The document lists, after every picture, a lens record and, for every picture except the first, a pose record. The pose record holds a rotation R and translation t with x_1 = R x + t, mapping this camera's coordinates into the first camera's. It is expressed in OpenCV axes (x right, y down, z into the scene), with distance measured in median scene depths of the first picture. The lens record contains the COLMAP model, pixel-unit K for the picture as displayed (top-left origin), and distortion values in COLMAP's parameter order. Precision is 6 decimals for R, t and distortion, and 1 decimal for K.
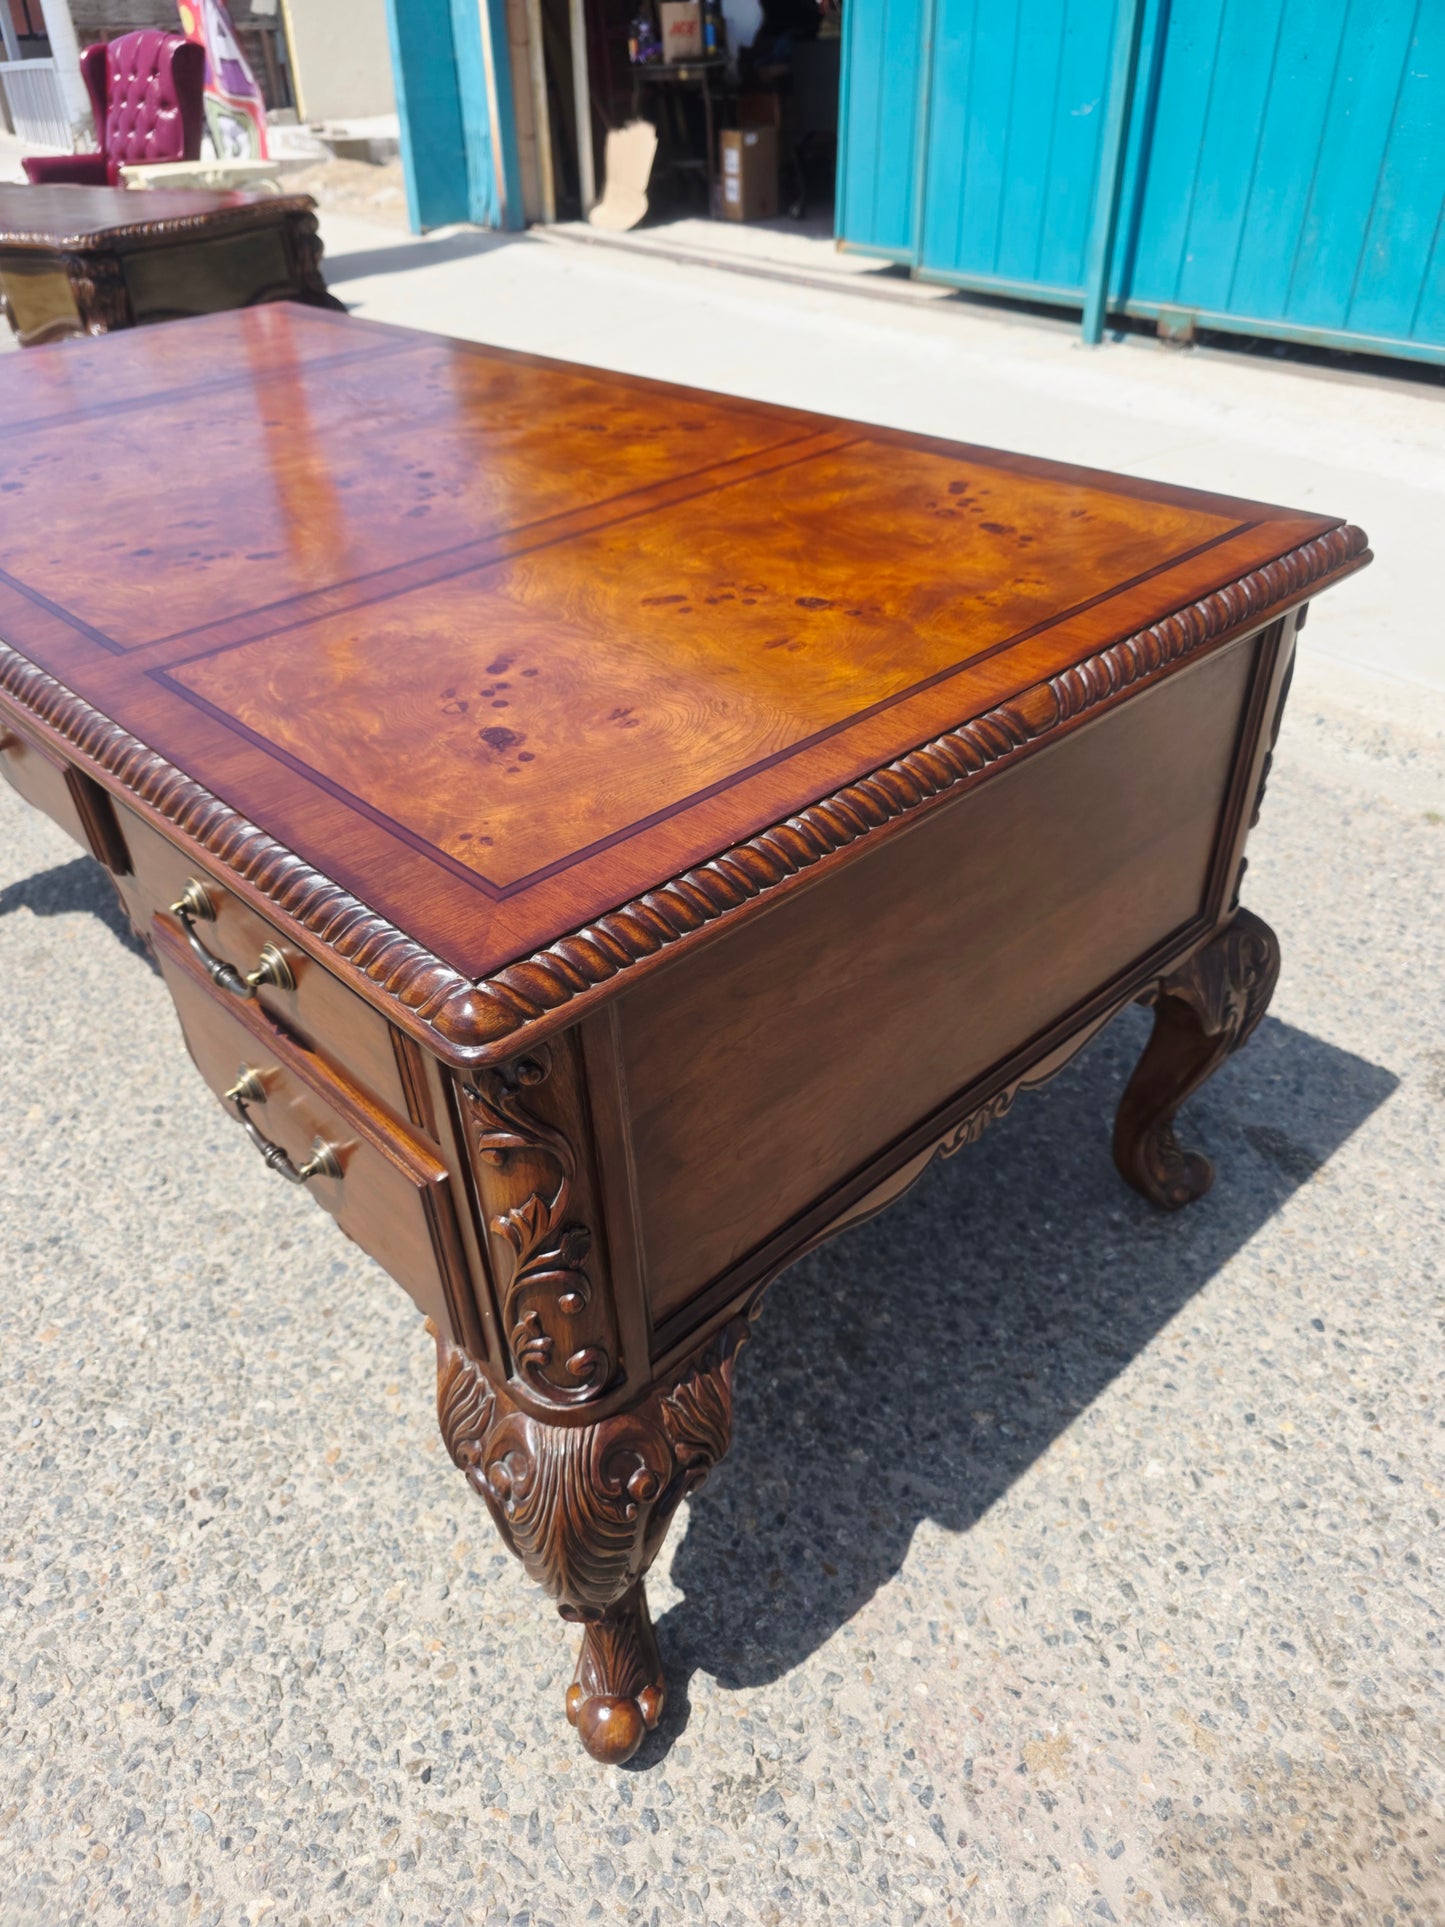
lens RADIAL K [[1307.1, 0, 701.9], [0, 1307.1, 962.1], [0, 0, 1]] dist [0.029149, -0.032069]
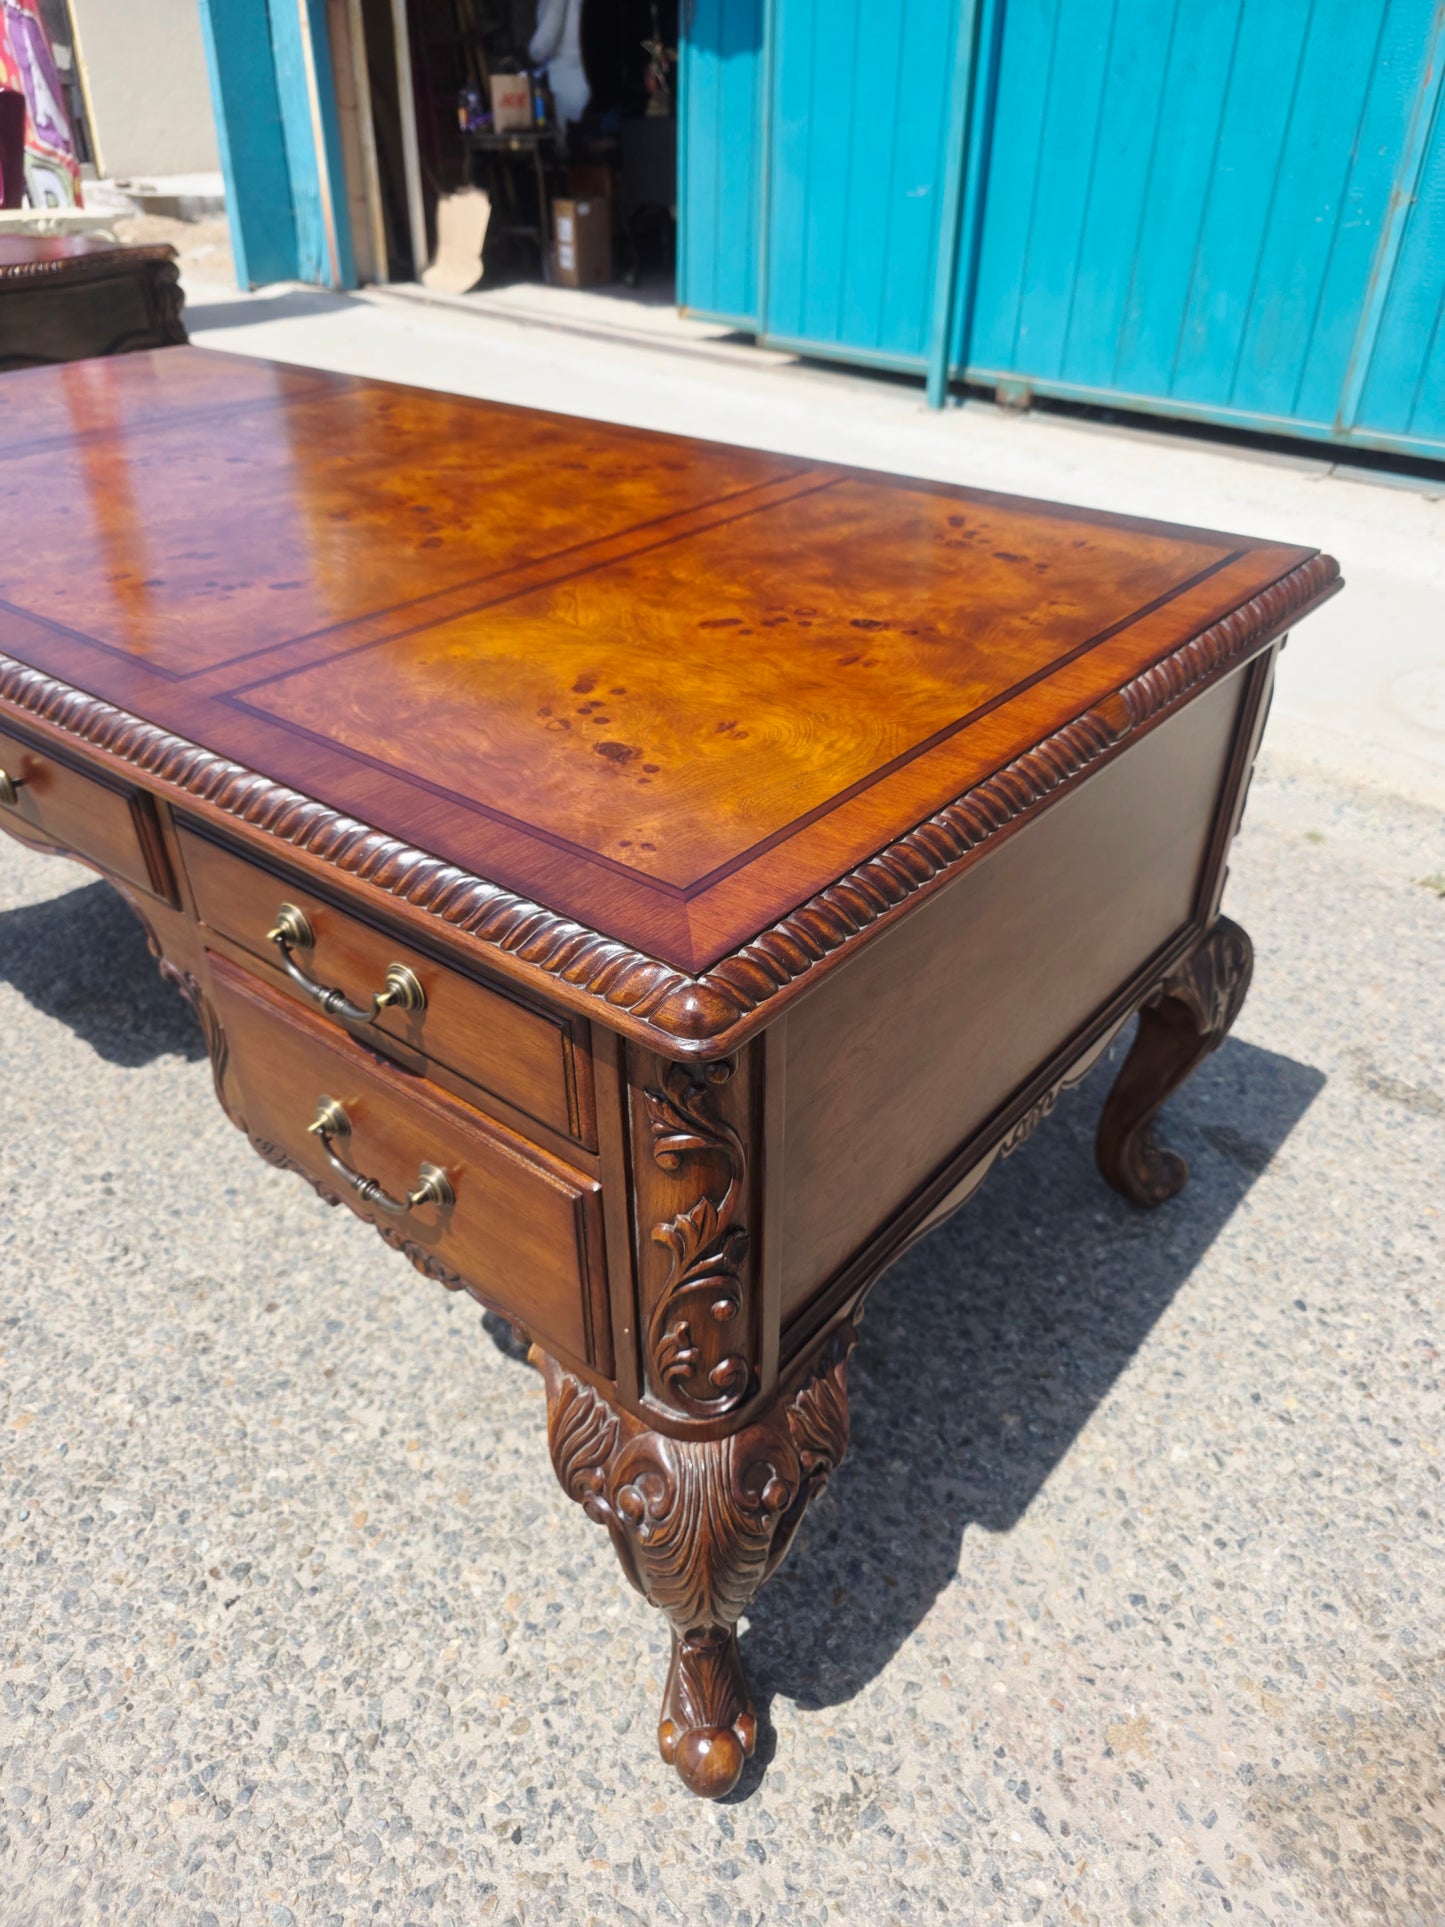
lens RADIAL K [[1308.7, 0, 709.7], [0, 1308.7, 963.7], [0, 0, 1]] dist [0.029185, -0.031392]
pose [[0.990241, -0.041041, 0.133182, -0.154506], [0.046582, 0.998162, -0.038756, 0.023419], [-0.131346, 0.044582, 0.990334, -0.000111]]
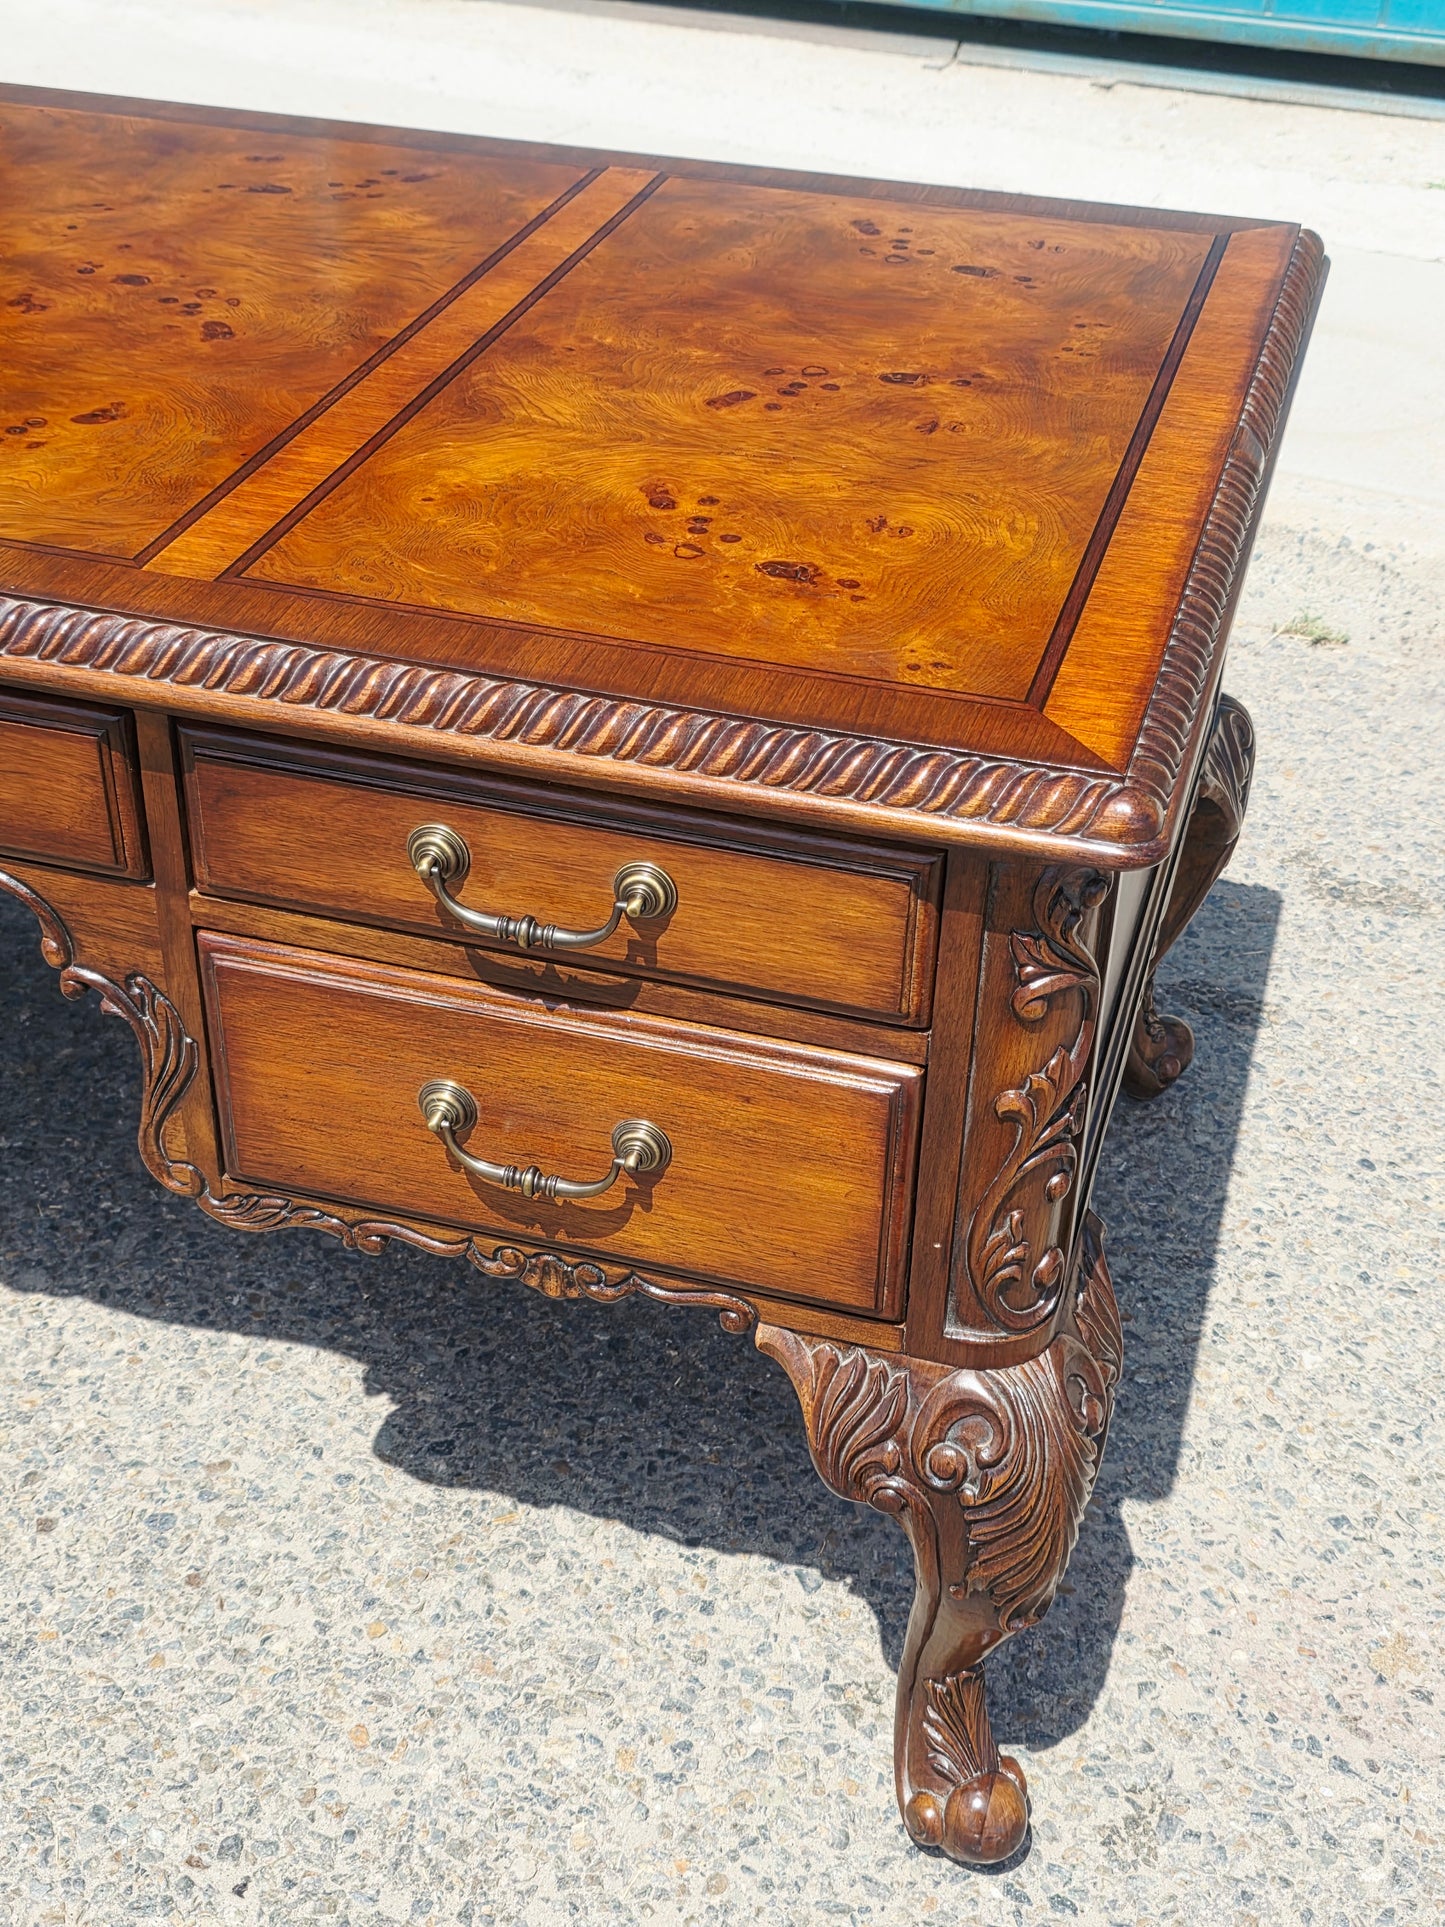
lens RADIAL K [[2381.6, 0, 686.1], [0, 2381.6, 969.1], [0, 0, 1]] dist [0.107140, -0.231066]
pose [[0.860928, -0.230258, 0.453635, -0.663067], [0.247874, 0.968560, 0.021199, 0.017864], [-0.444255, 0.094194, 0.890935, -0.210945]]
